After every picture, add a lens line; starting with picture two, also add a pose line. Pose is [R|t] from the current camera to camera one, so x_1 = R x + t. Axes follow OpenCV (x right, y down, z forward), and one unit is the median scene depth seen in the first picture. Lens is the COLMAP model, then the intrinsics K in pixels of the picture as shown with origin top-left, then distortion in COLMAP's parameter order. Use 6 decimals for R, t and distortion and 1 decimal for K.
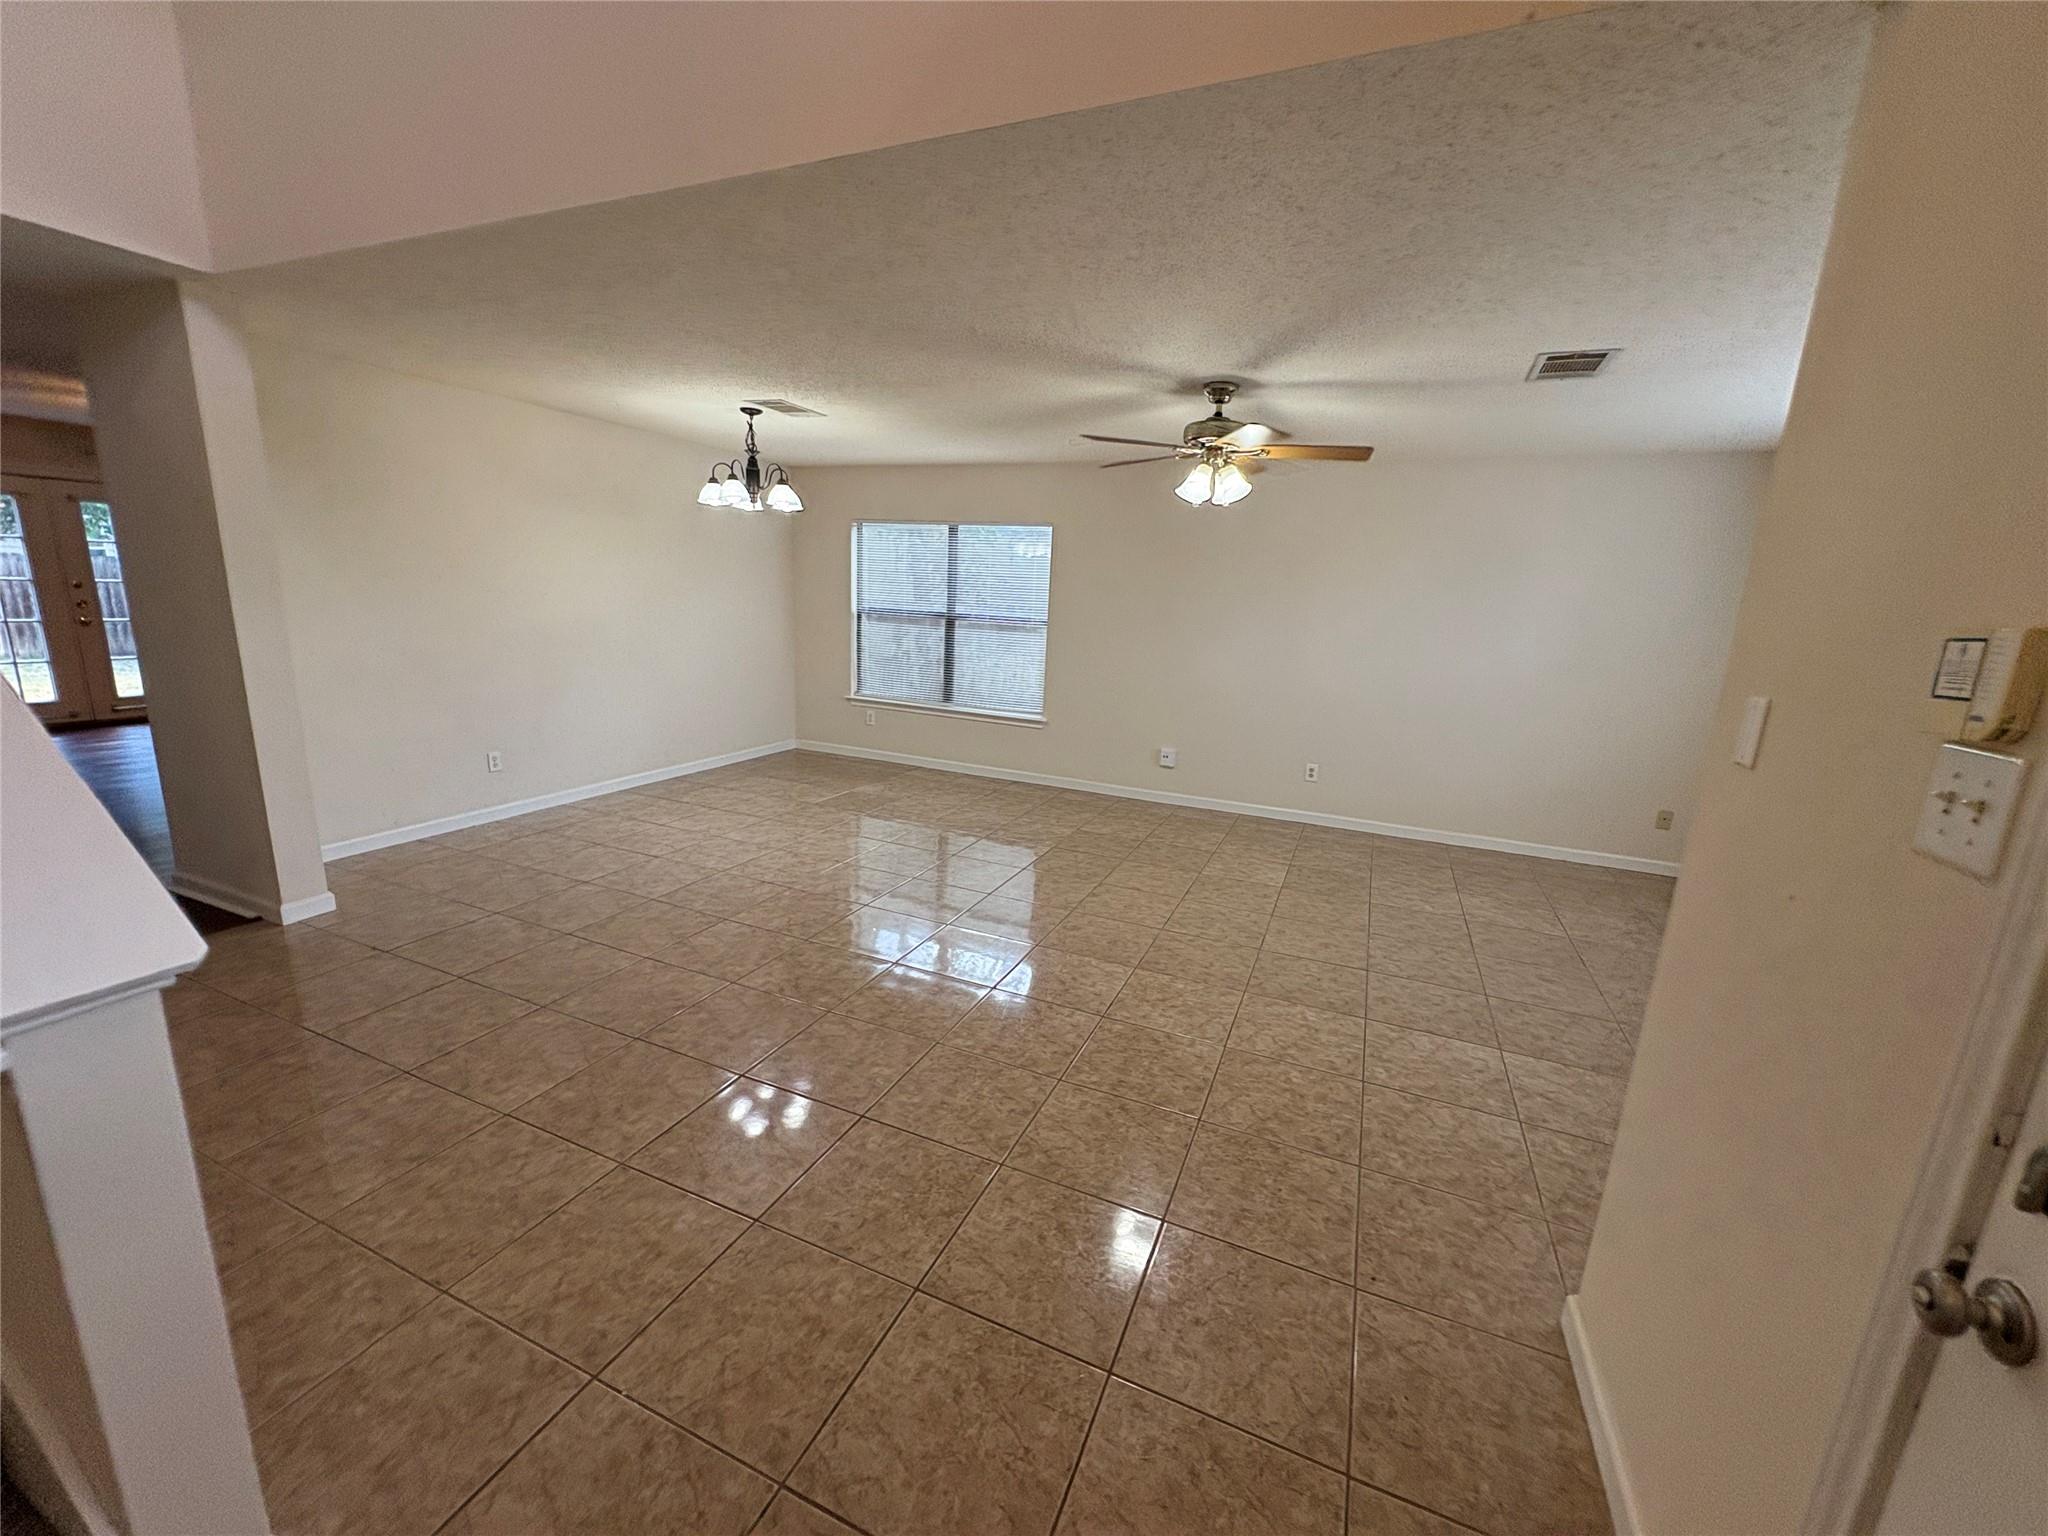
lens RADIAL K [[814.1, 0, 1022.6], [0, 814.1, 767.3], [0, 0, 1]] dist [0.001527, -0.000220]
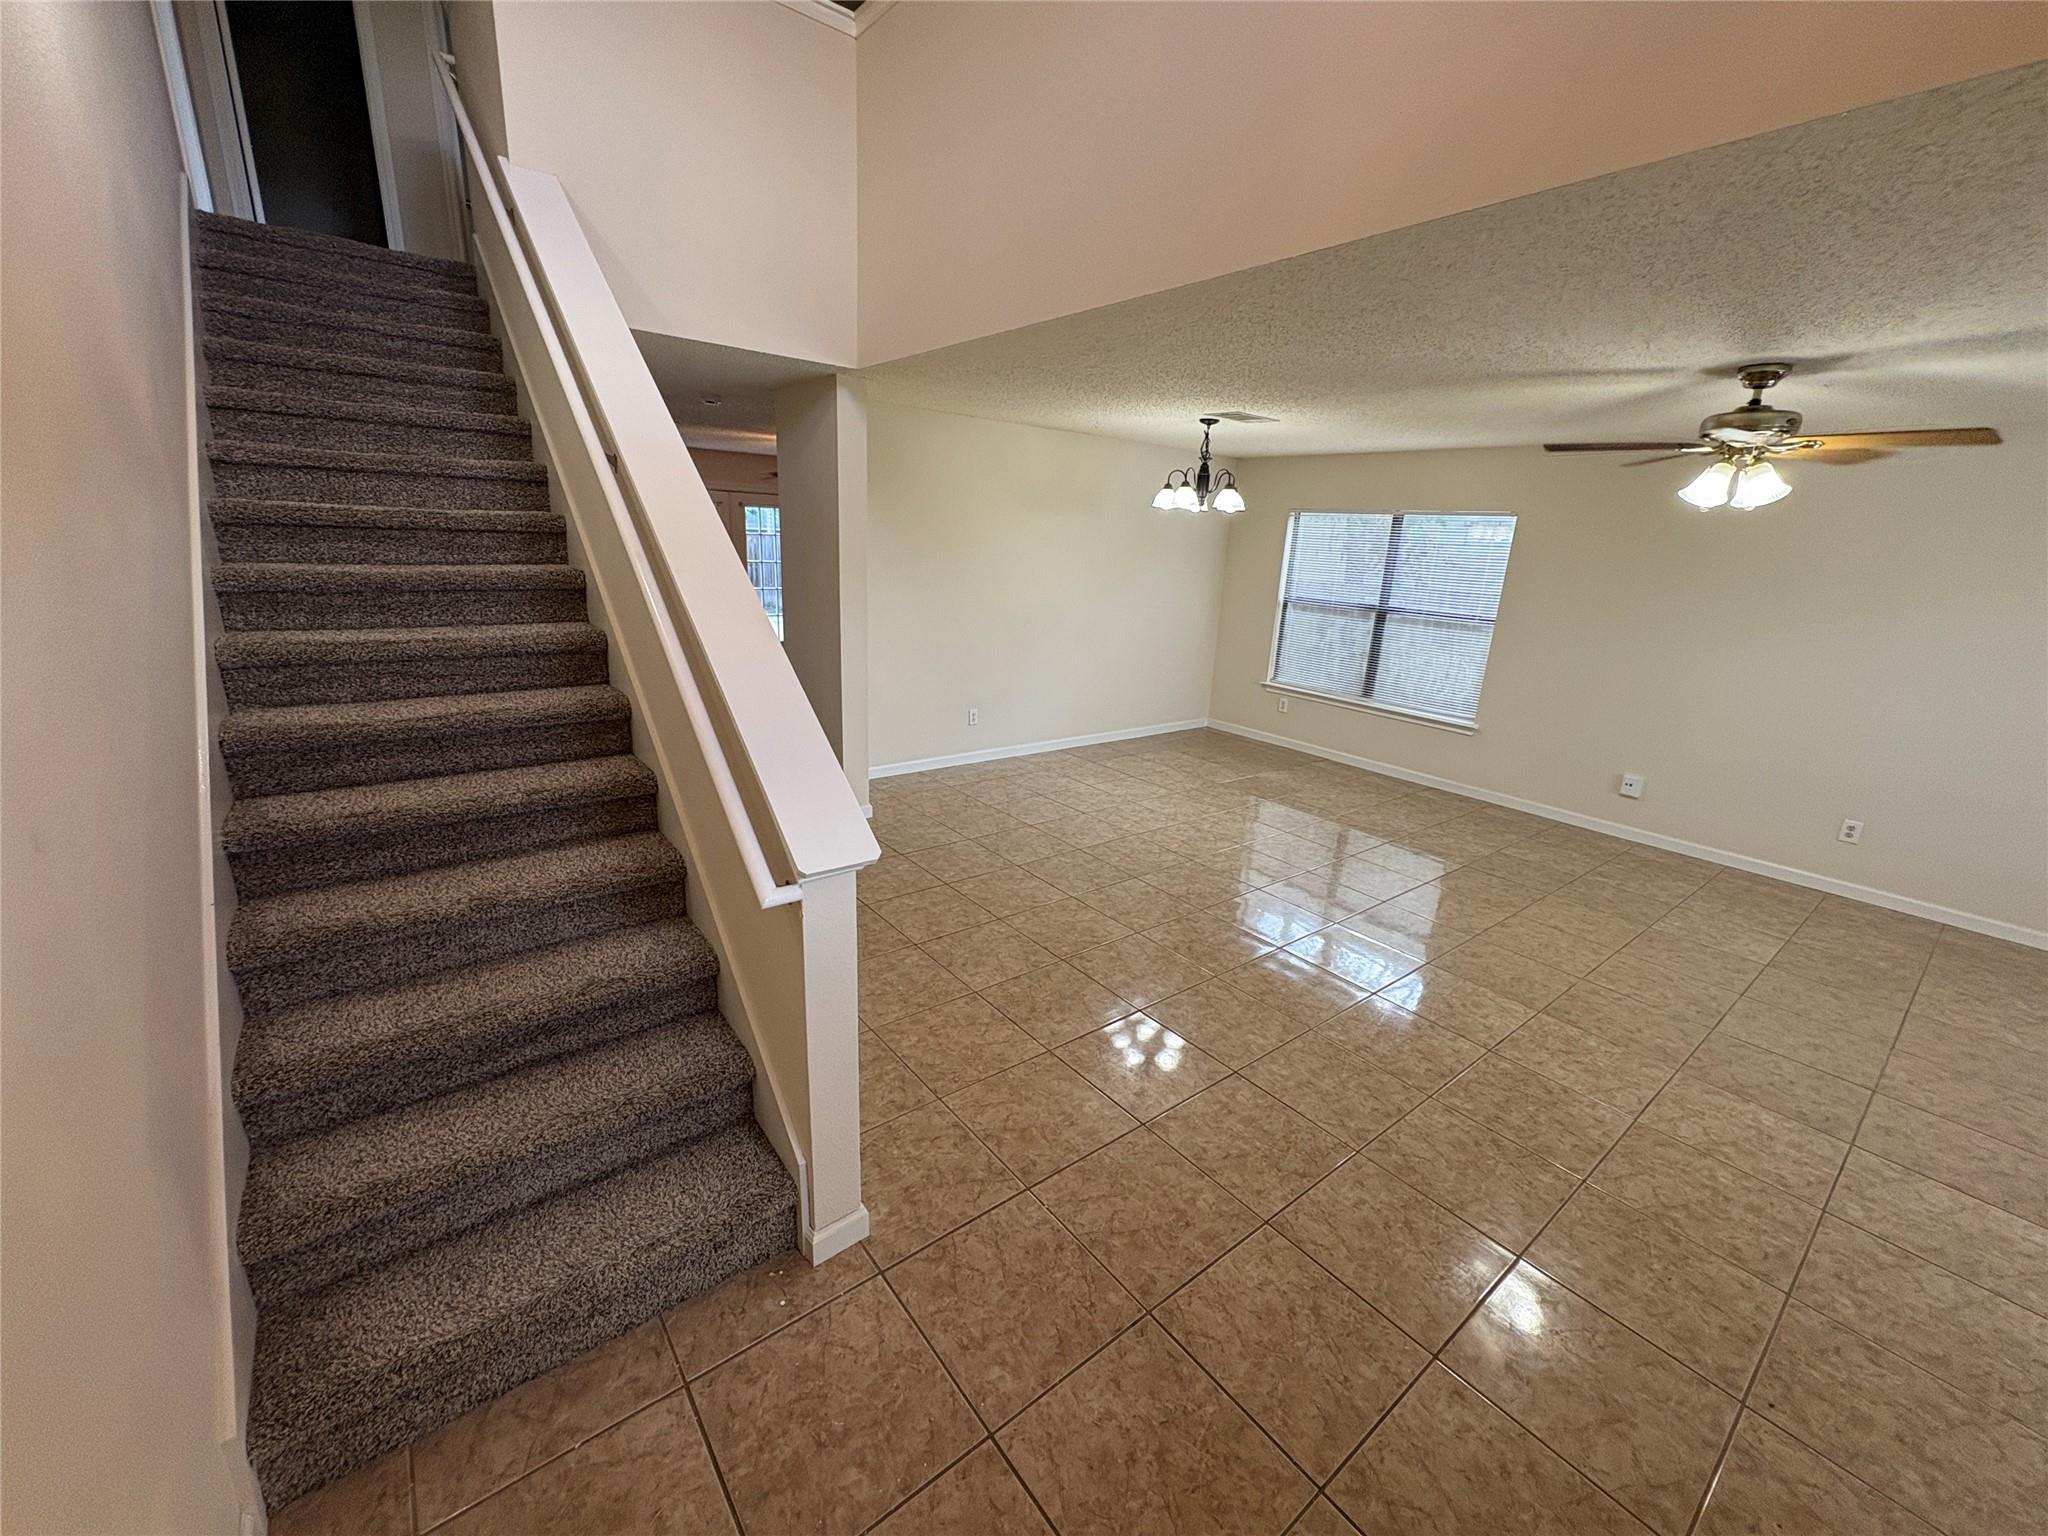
lens RADIAL K [[814.1, 0, 1022.9], [0, 814.1, 766.7], [0, 0, 1]] dist [0.001527, -0.000220]
pose [[0.878845, 0.128071, -0.459597, 0.009280], [-0.110590, 0.991746, 0.064888, -0.028414], [0.464114, -0.006200, 0.885754, -0.105948]]
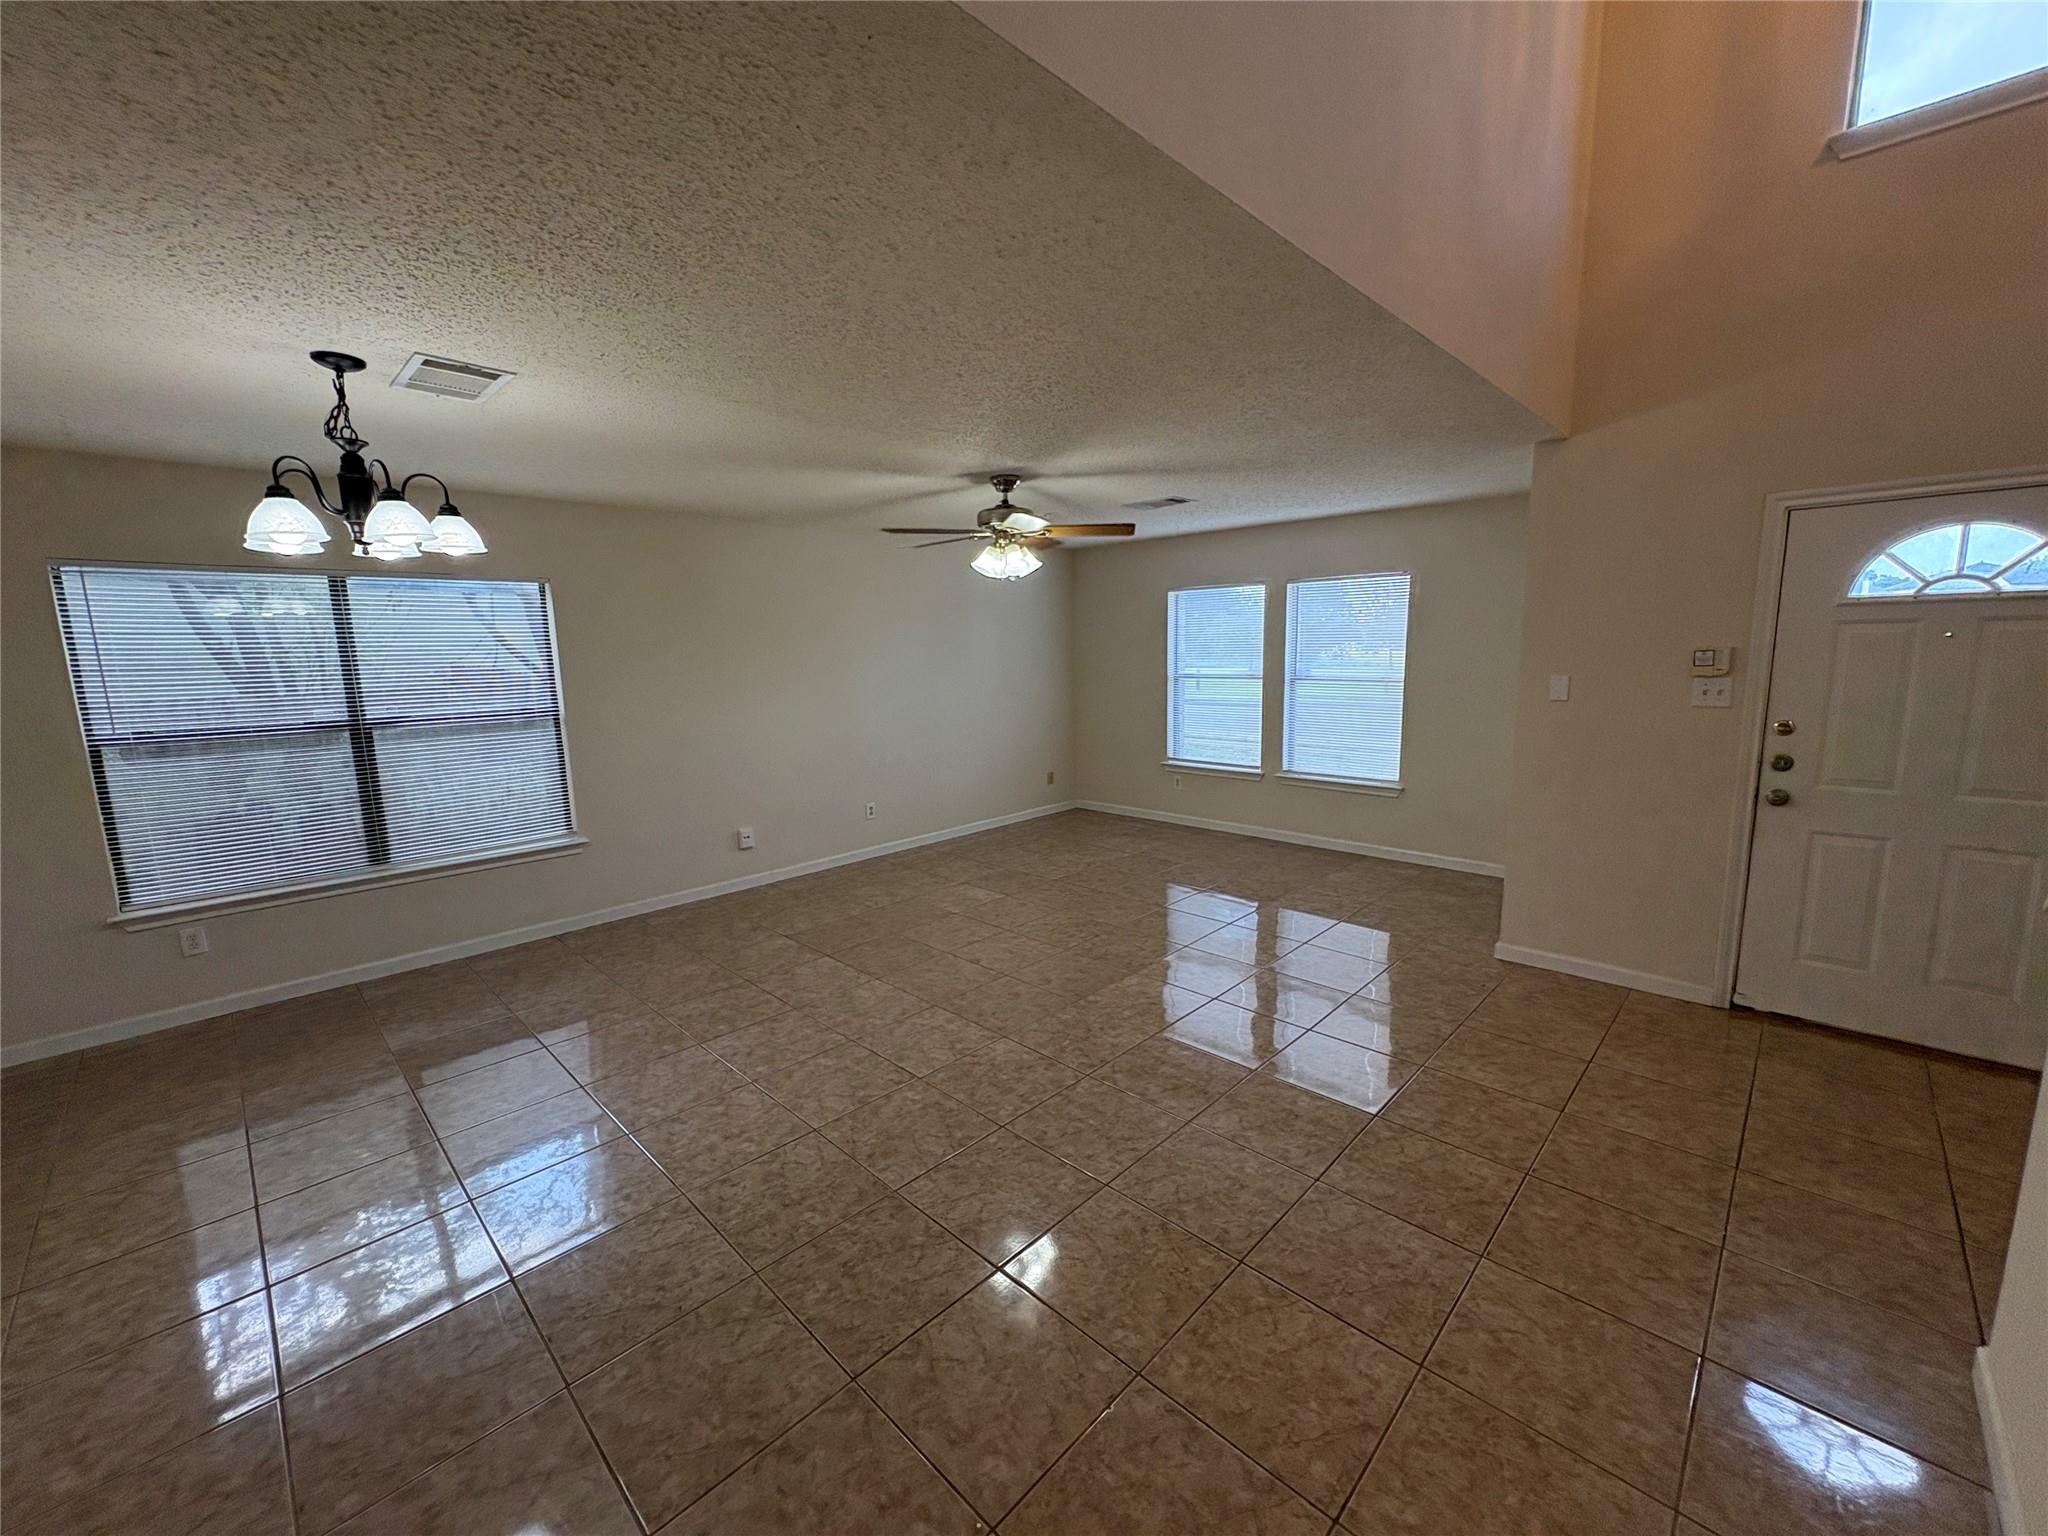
lens RADIAL K [[814.1, 0, 1021.4], [0, 814.1, 765.7], [0, 0, 1]] dist [0.001527, -0.000220]
pose [[0.356131, -0.194050, 0.914066, -0.868457], [0.237140, 0.964944, 0.112458, -0.197071], [-0.903845, 0.176712, 0.389663, 0.592461]]
